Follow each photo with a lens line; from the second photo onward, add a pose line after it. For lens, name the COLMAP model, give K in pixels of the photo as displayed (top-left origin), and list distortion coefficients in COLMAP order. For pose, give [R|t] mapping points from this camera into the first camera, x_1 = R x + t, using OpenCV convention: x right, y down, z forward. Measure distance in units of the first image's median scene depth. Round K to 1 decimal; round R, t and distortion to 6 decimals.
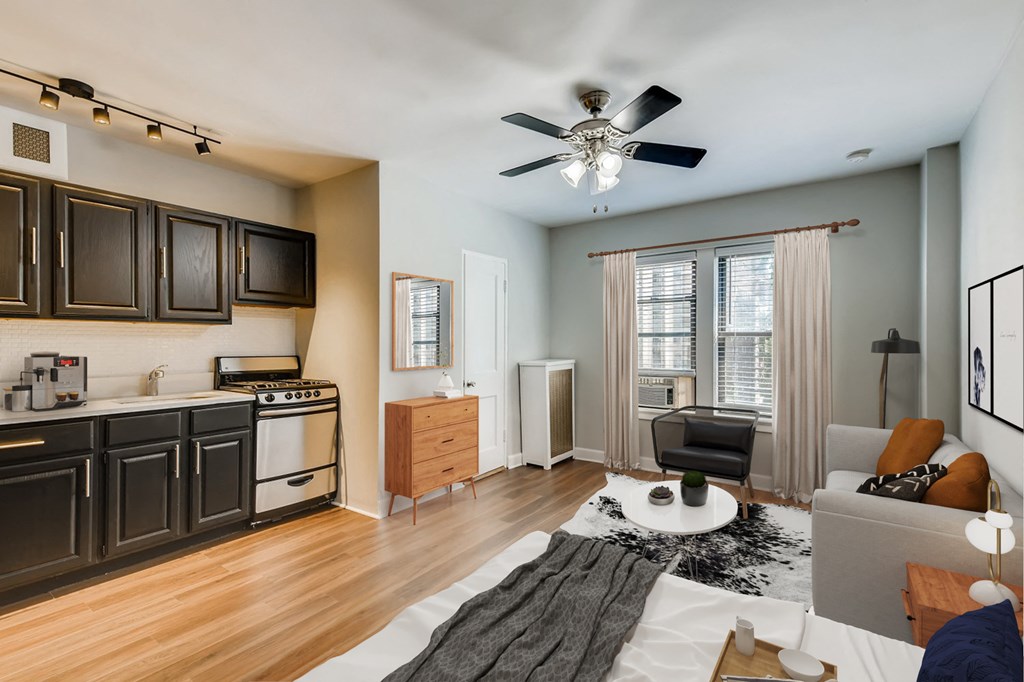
lens RADIAL K [[460.3, 0, 508.1], [0, 460.3, 339.9], [0, 0, 1]] dist [0.026046, -0.002826]
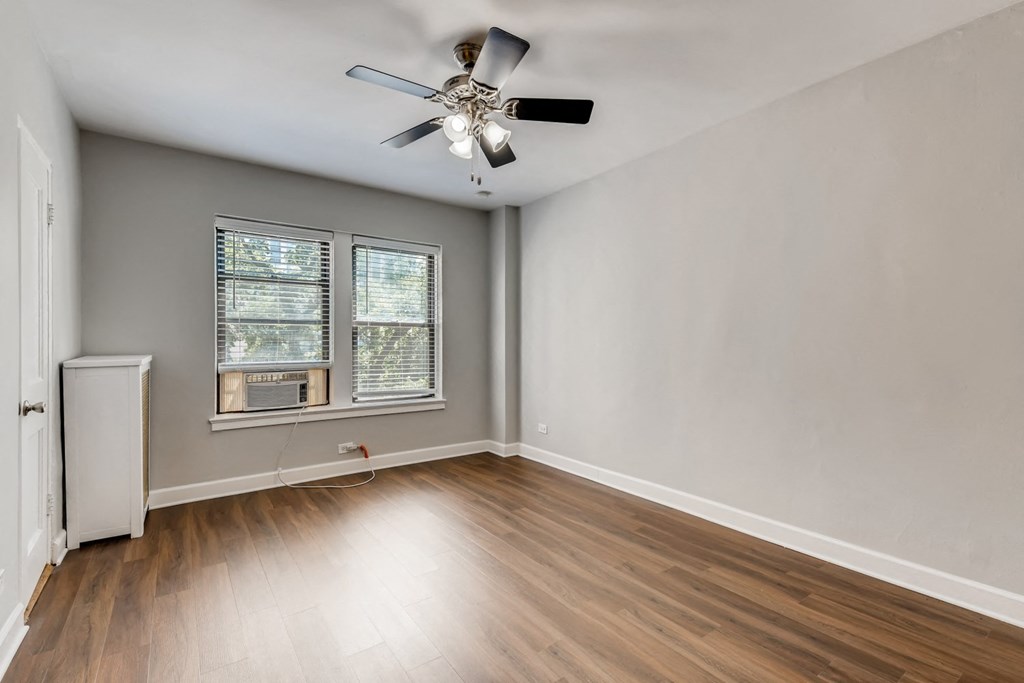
lens RADIAL K [[460.3, 0, 517.8], [0, 460.3, 341.8], [0, 0, 1]] dist [0.026046, -0.002826]
pose [[0.312298, -0.008931, 0.949942, -0.515462], [-0.007437, 0.999902, 0.011846, 0.018650], [-0.949955, -0.010764, 0.312201, 0.499662]]
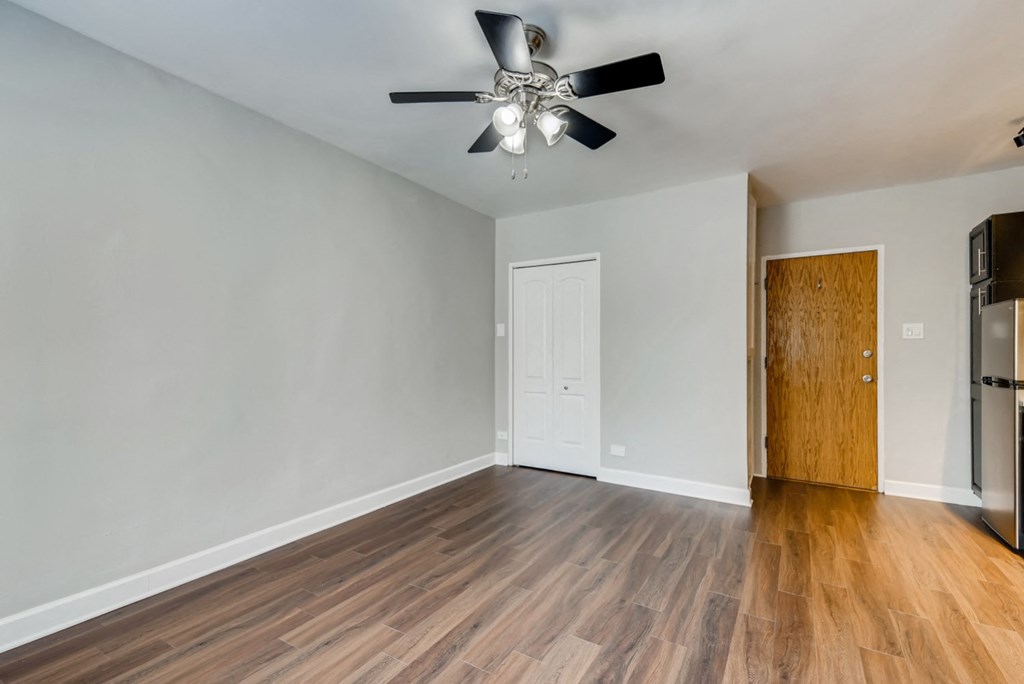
lens RADIAL K [[460.3, 0, 516.2], [0, 460.3, 347.4], [0, 0, 1]] dist [0.026046, -0.002826]
pose [[-0.997048, -0.005668, -0.076575, 0.212904], [-0.004207, 0.999806, -0.019229, 0.035101], [0.076670, -0.018850, -0.996878, 1.443468]]
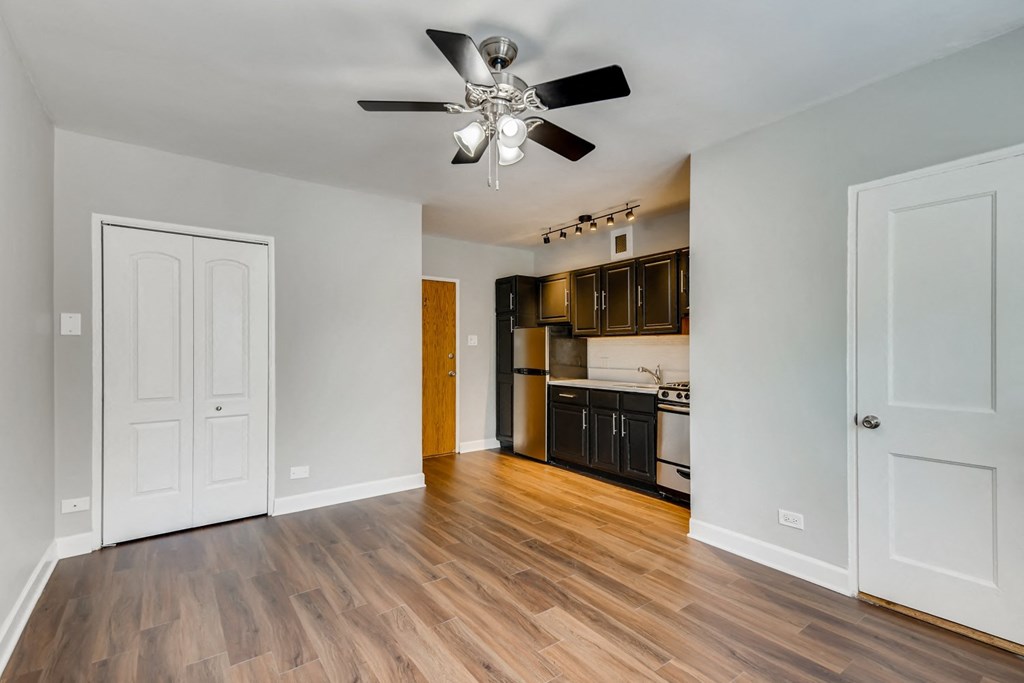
lens RADIAL K [[460.3, 0, 527.1], [0, 460.3, 351.0], [0, 0, 1]] dist [0.026046, -0.002826]
pose [[-0.286668, 0.002410, -0.958027, 0.759587], [0.009655, 0.999953, -0.000373, 0.008549], [0.957981, -0.009357, -0.286678, 1.018381]]
